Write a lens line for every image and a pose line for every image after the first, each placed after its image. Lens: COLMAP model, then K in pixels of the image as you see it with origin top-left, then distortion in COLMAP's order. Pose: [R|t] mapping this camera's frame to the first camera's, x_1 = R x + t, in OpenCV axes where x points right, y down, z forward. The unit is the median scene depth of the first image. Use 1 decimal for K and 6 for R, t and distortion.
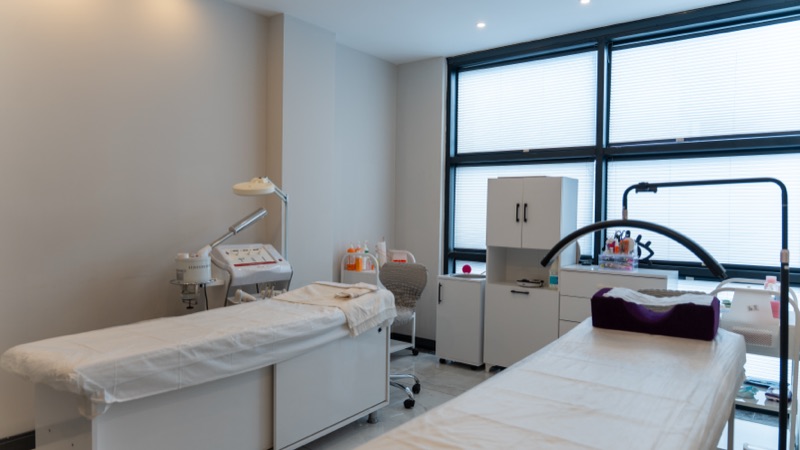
lens RADIAL K [[540.6, 0, 400.2], [0, 540.6, 224.3], [0, 0, 1]] dist [-0.011560, -0.002183]
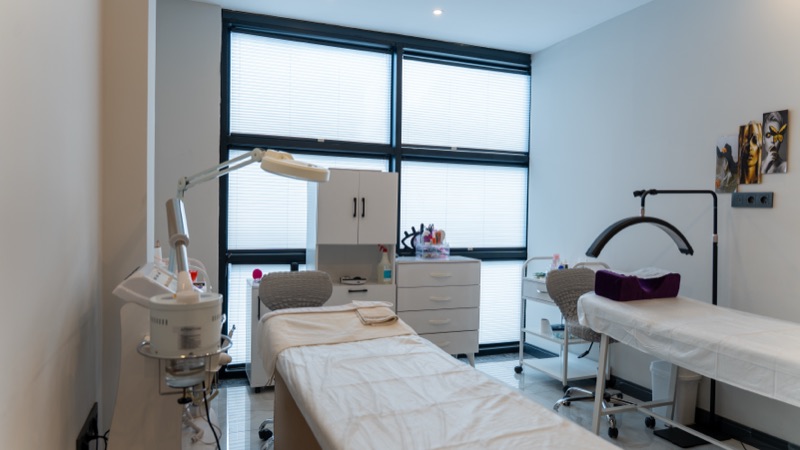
lens RADIAL K [[540.6, 0, 399.8], [0, 540.6, 224.9], [0, 0, 1]] dist [-0.011560, -0.002183]
pose [[0.505395, -0.025741, 0.862504, -0.560880], [0.007850, 0.999651, 0.025234, -0.014319], [-0.862852, -0.005983, 0.505421, 0.453760]]
